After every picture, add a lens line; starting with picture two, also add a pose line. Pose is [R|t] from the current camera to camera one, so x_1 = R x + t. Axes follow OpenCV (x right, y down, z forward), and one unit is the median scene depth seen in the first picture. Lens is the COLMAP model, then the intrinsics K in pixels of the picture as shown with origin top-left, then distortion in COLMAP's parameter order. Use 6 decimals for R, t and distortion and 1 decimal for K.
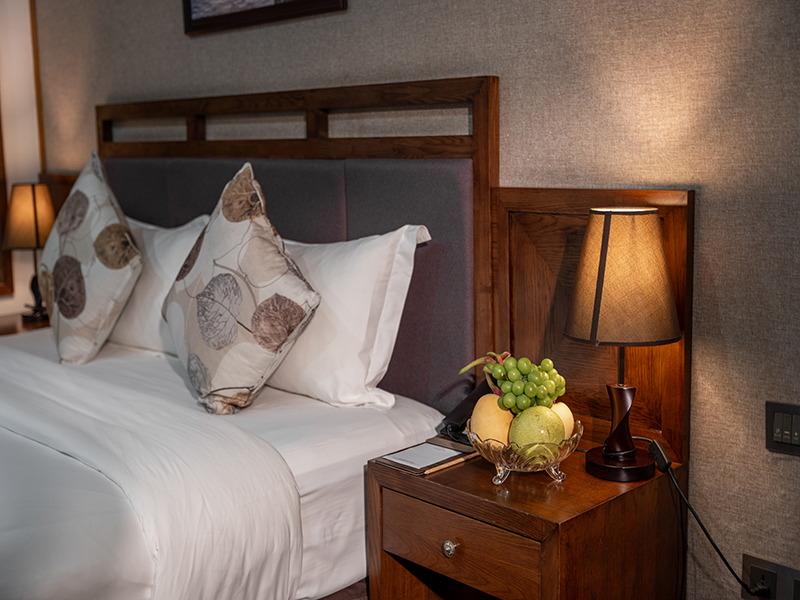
lens RADIAL K [[940.6, 0, 377.3], [0, 940.6, 267.8], [0, 0, 1]] dist [0.015102, 0.000000]
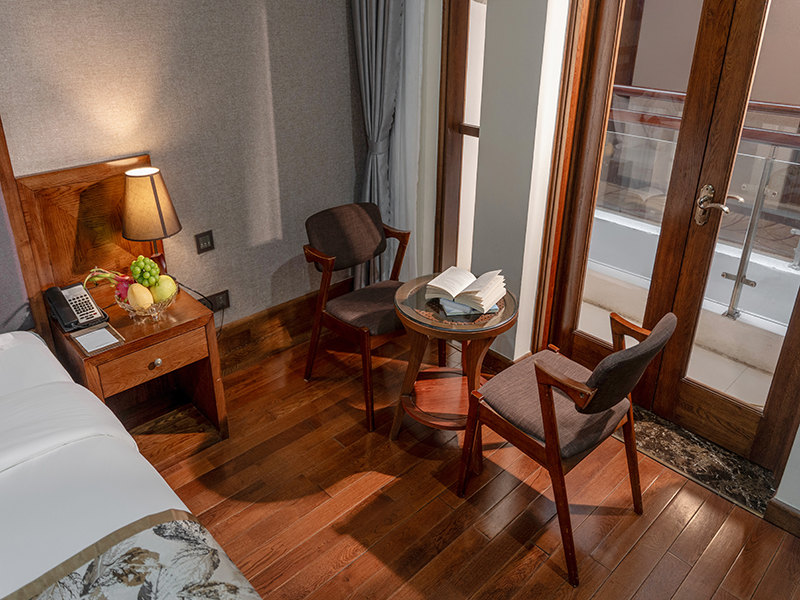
lens RADIAL K [[619.7, 0, 391.7], [0, 619.7, 247.9], [0, 0, 1]] dist [-0.006268, -0.016435]
pose [[0.015934, -0.363826, 0.931331, -0.810904], [0.133138, 0.923927, 0.358655, -0.250336], [-0.990969, 0.118281, 0.063161, 0.331742]]
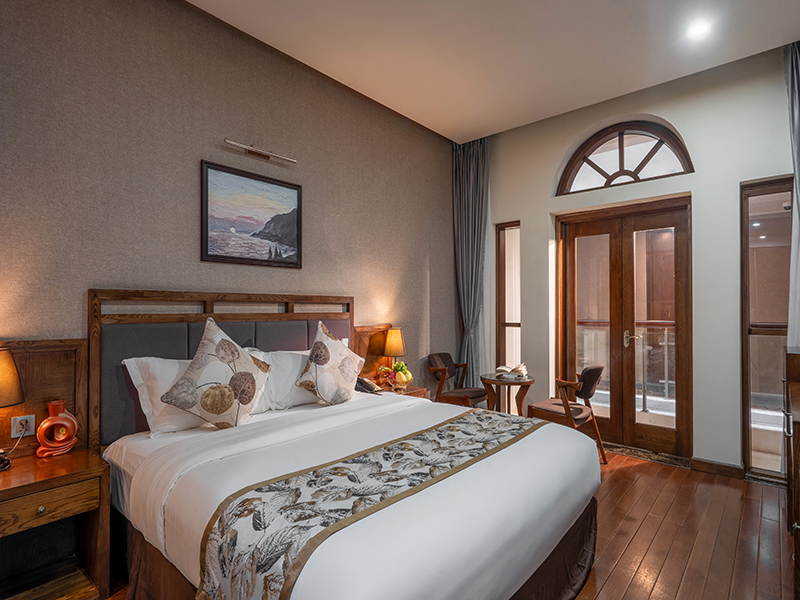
lens RADIAL K [[434.0, 0, 389.5], [0, 434.0, 309.9], [0, 0, 1]] dist [0.015587, -0.001397]
pose [[-0.062948, 0.025244, 0.997698, -1.530322], [0.146280, 0.989117, -0.015798, -0.098800], [-0.987239, 0.144948, -0.065955, 0.928964]]
